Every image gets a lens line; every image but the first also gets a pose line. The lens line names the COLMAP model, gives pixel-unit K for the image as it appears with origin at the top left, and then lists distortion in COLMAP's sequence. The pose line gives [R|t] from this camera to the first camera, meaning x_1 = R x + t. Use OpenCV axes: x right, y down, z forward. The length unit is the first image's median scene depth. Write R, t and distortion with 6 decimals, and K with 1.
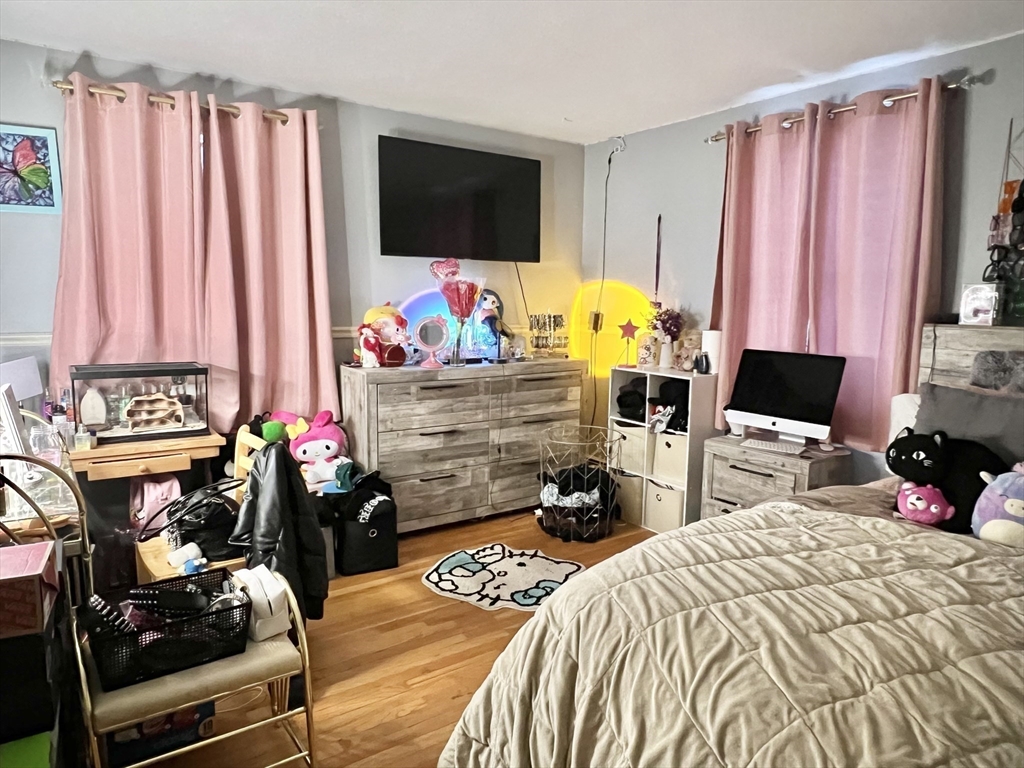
lens RADIAL K [[680.9, 0, 512.4], [0, 680.9, 382.2], [0, 0, 1]] dist [0.000604, -0.000800]
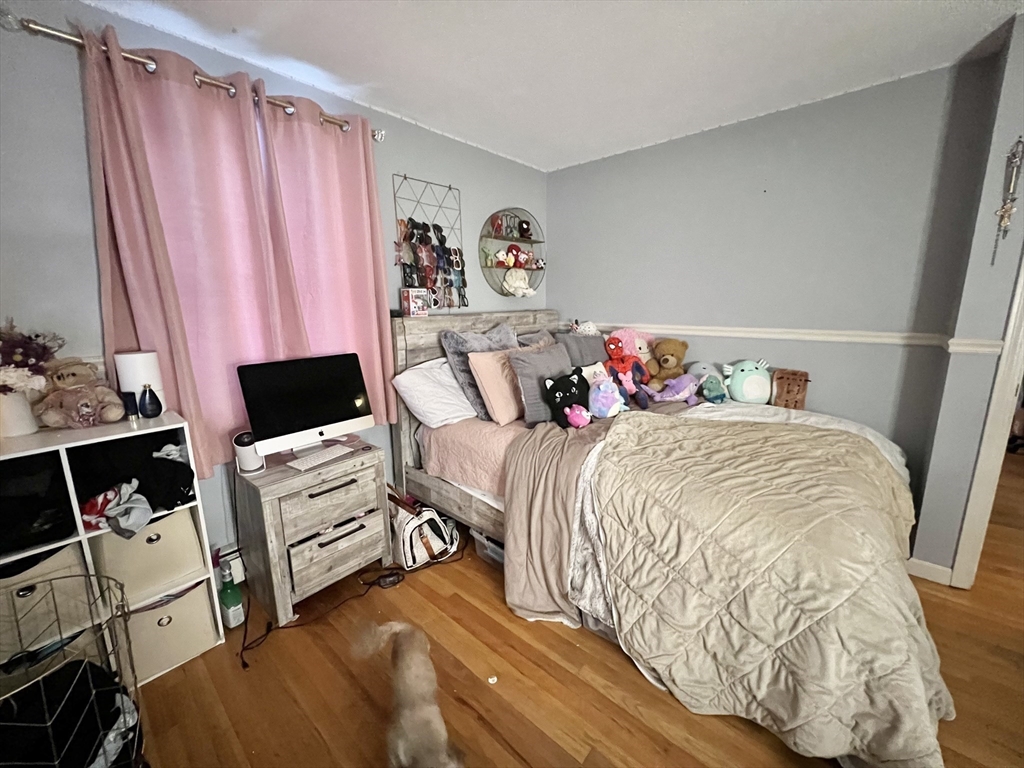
lens RADIAL K [[419.1, 0, 511.8], [0, 419.1, 380.4], [0, 0, 1]] dist [0.001015, -0.000210]
pose [[-0.228049, -0.190549, 0.954822, -0.223877], [0.140667, 0.963926, 0.225963, -0.106235], [-0.963435, 0.185842, -0.193019, 0.840329]]
